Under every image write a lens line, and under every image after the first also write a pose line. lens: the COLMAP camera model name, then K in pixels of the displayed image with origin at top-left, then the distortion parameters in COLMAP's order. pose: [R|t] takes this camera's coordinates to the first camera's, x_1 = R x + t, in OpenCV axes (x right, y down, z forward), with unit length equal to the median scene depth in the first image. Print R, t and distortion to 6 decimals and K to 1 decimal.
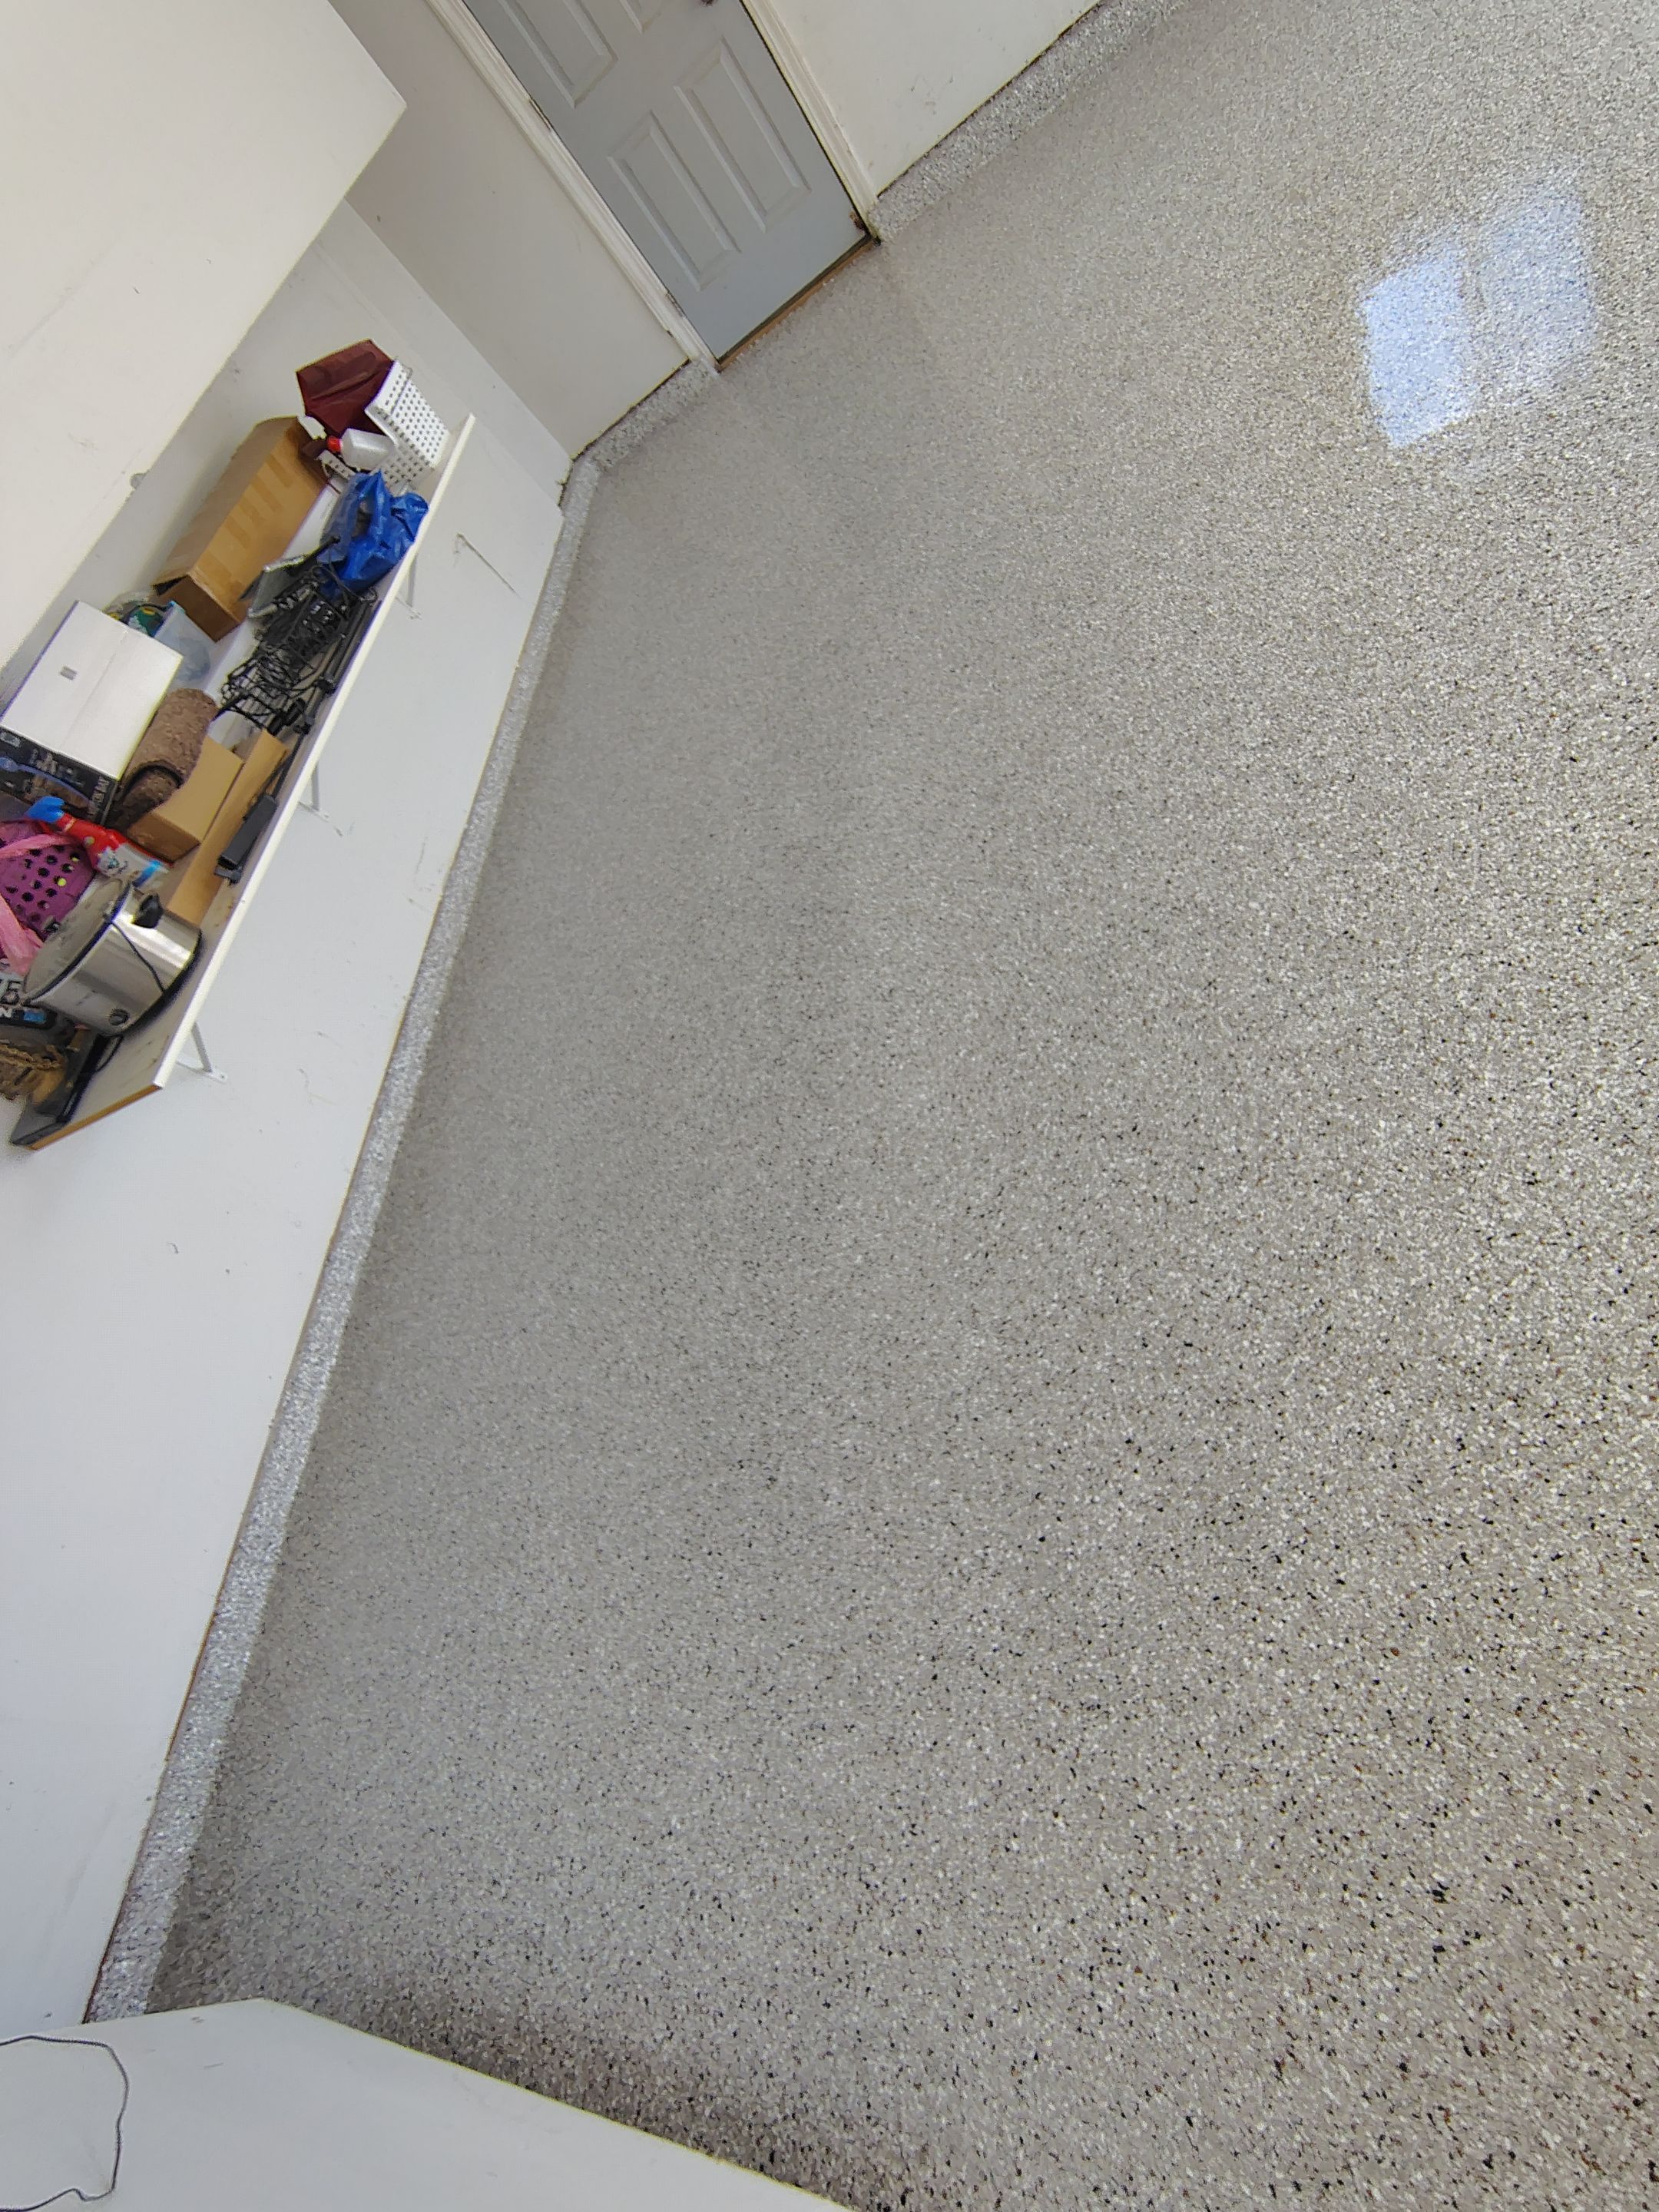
lens RADIAL K [[1038.5, 0, 827.5], [0, 1038.5, 1101.4], [0, 0, 1]] dist [-0.012555, 0.006876]
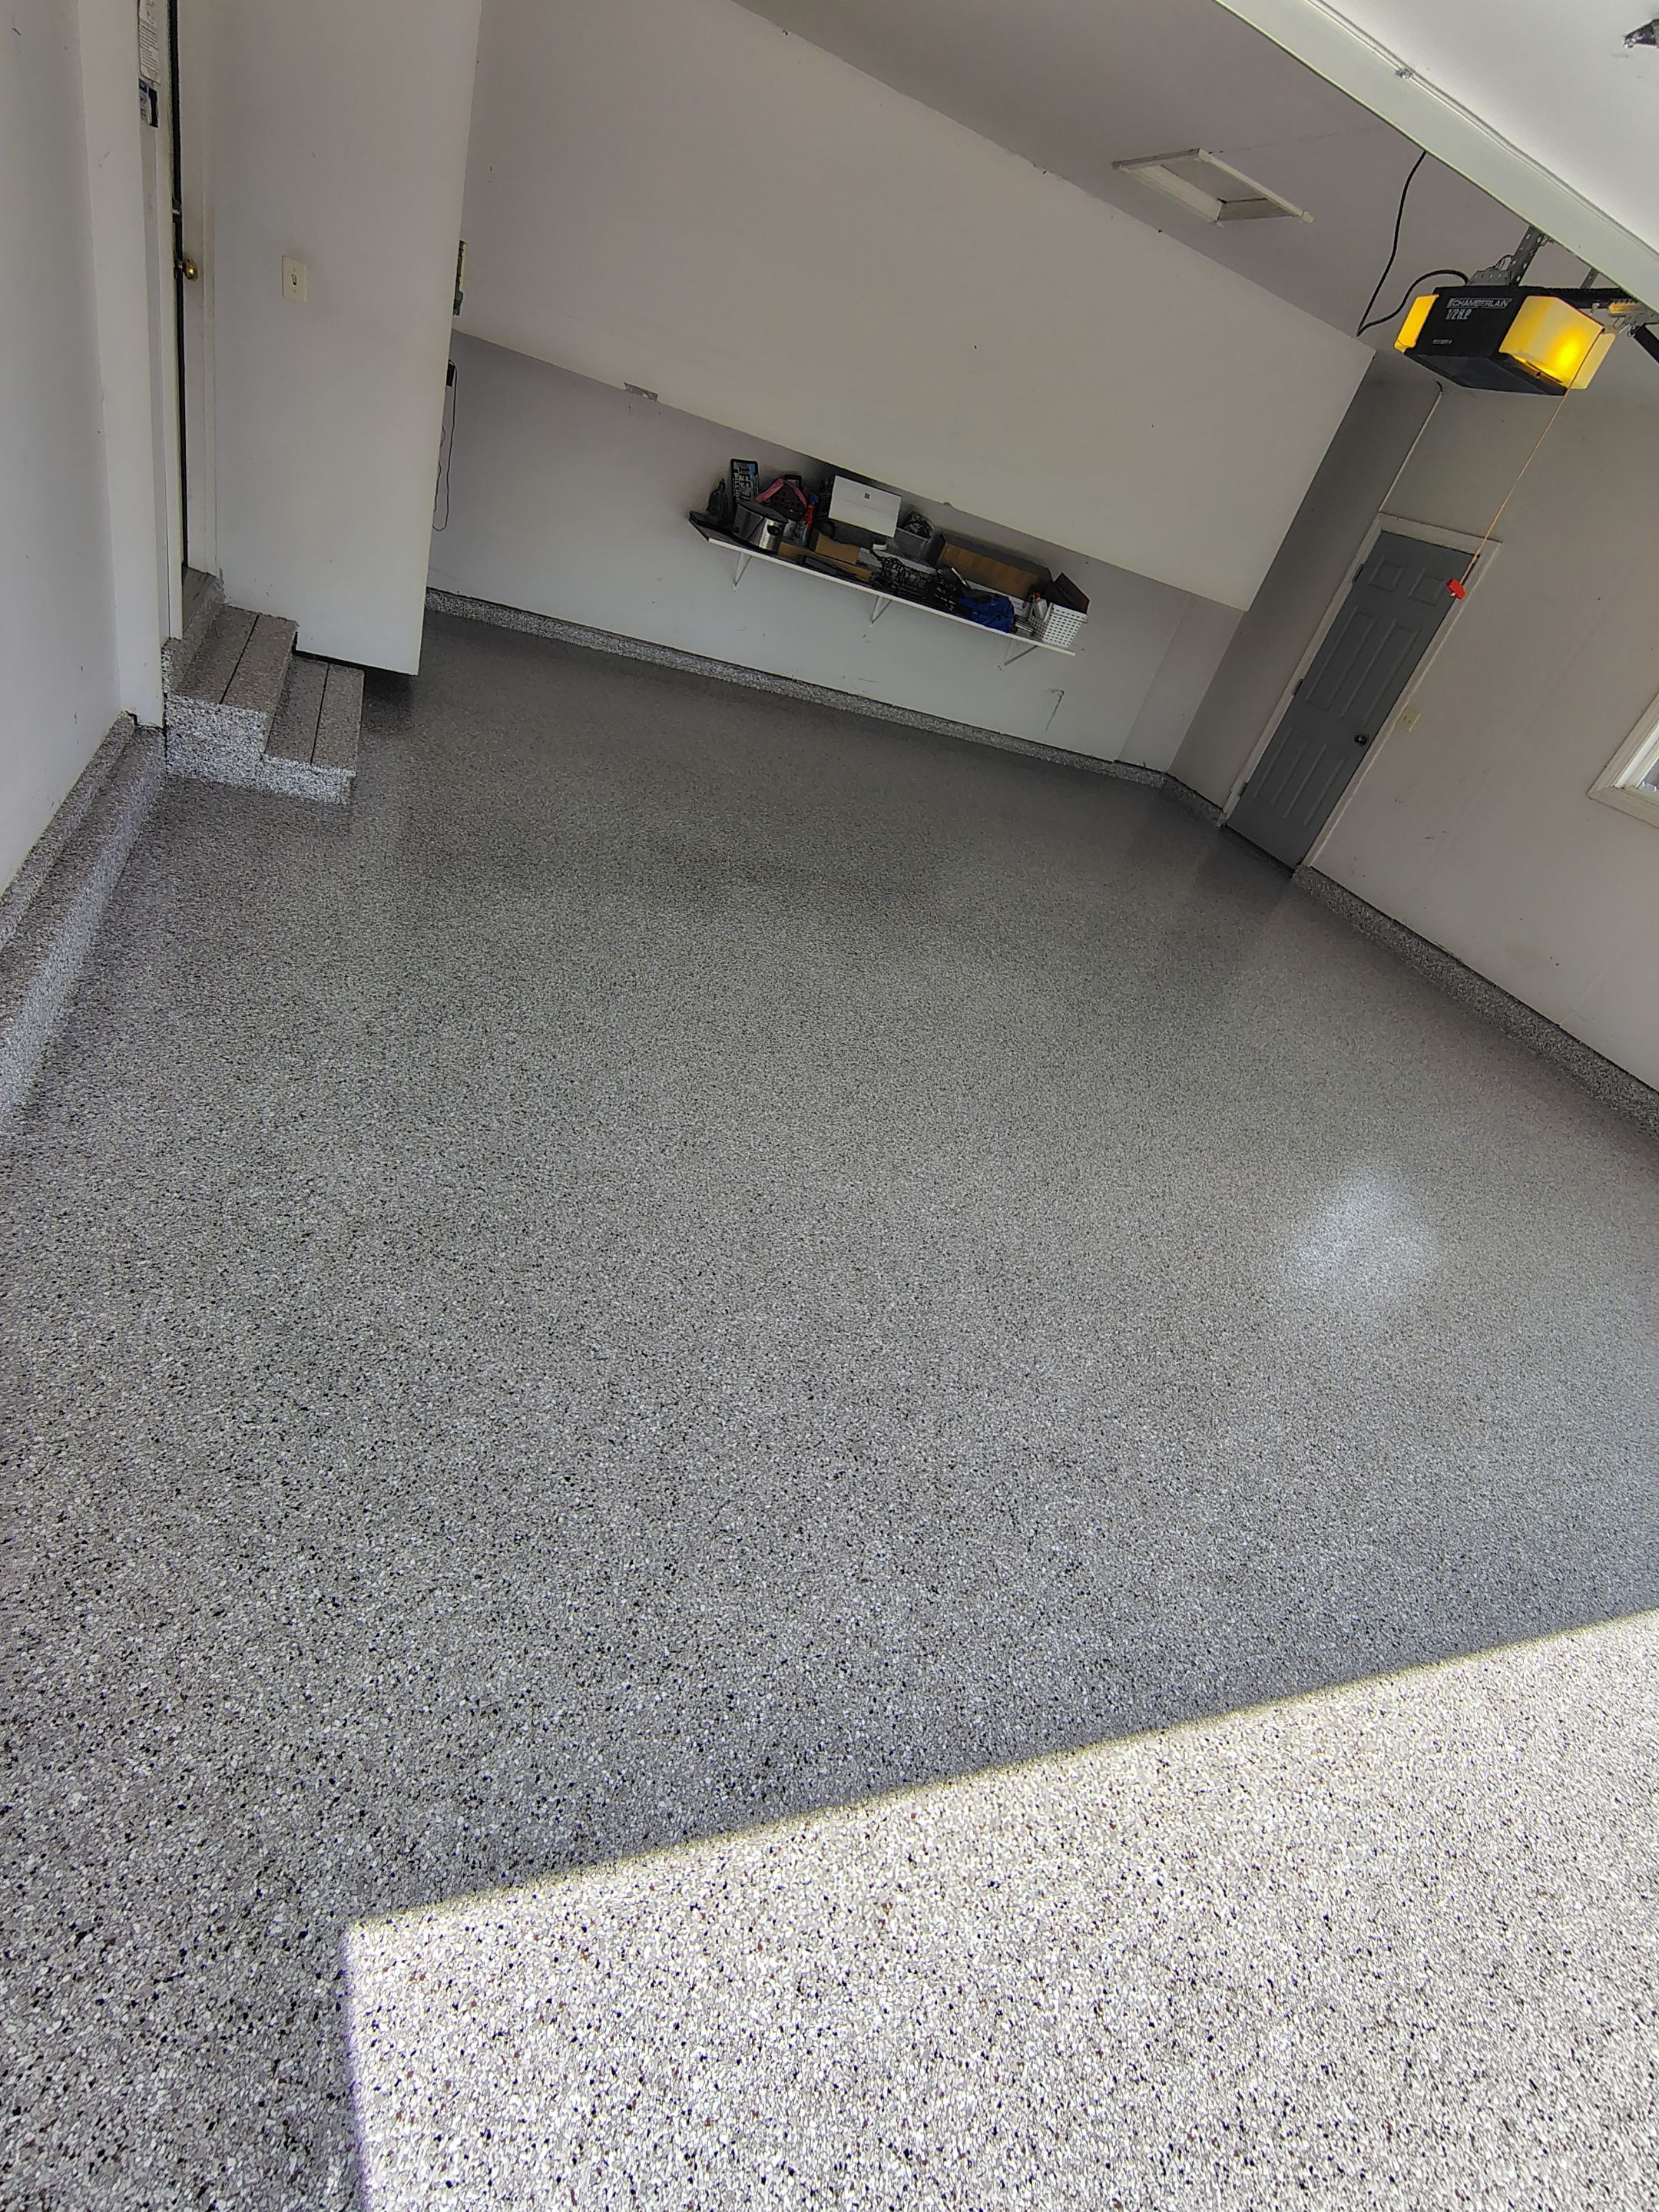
lens RADIAL K [[1038.5, 0, 817.5], [0, 1038.5, 1093.9], [0, 0, 1]] dist [-0.012555, 0.006876]
pose [[0.115299, 0.951403, -0.285549, 2.140315], [-0.987567, 0.140714, 0.070074, -0.378952], [0.106850, 0.273919, 0.955799, -1.646818]]
